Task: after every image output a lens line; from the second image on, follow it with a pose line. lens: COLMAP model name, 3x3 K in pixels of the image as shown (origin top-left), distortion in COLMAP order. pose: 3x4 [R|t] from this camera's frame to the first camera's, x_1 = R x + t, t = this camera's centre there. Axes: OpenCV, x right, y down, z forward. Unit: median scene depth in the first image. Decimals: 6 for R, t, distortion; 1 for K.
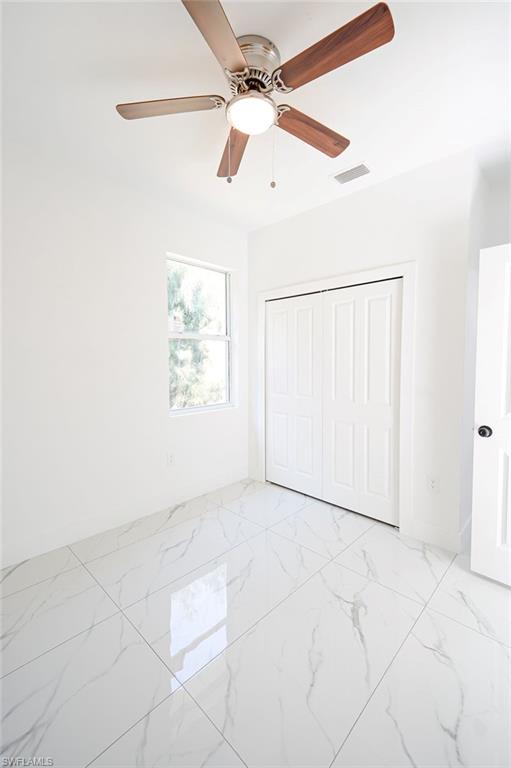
lens RADIAL K [[323.5, 0, 252.9], [0, 323.5, 363.0], [0, 0, 1]] dist [0.002362, -0.000380]
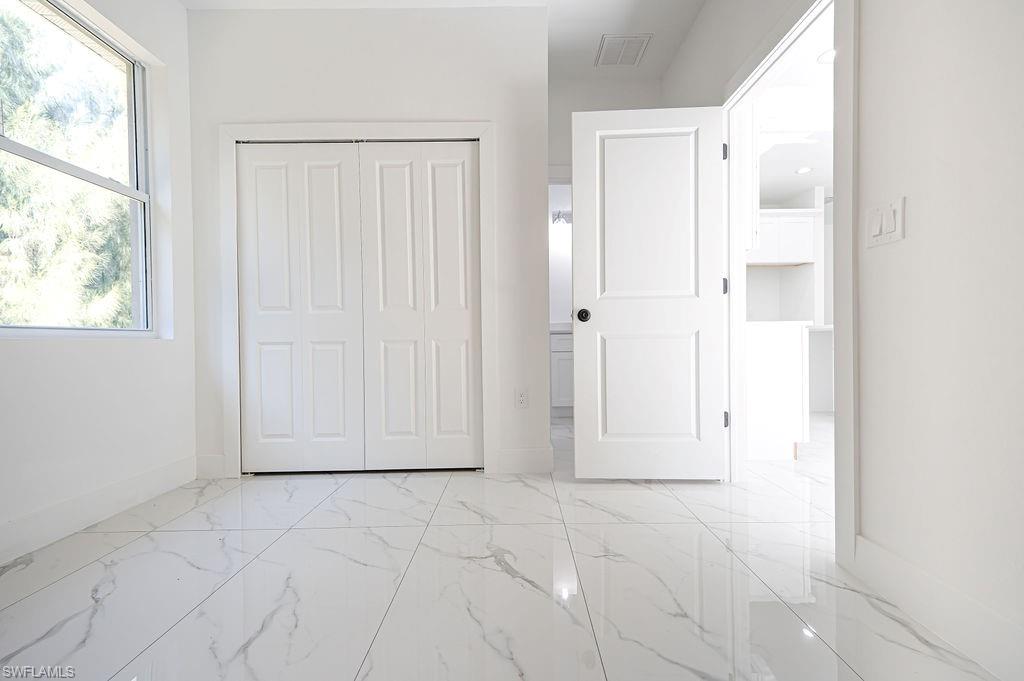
lens RADIAL K [[416.1, 0, 512.0], [0, 416.1, 340.5], [0, 0, 1]] dist [0.014974, -0.000624]
pose [[0.716952, -0.008509, 0.697071, -0.169100], [0.020334, 0.999755, -0.008710, 0.215434], [-0.696826, 0.020419, 0.716949, 0.244665]]
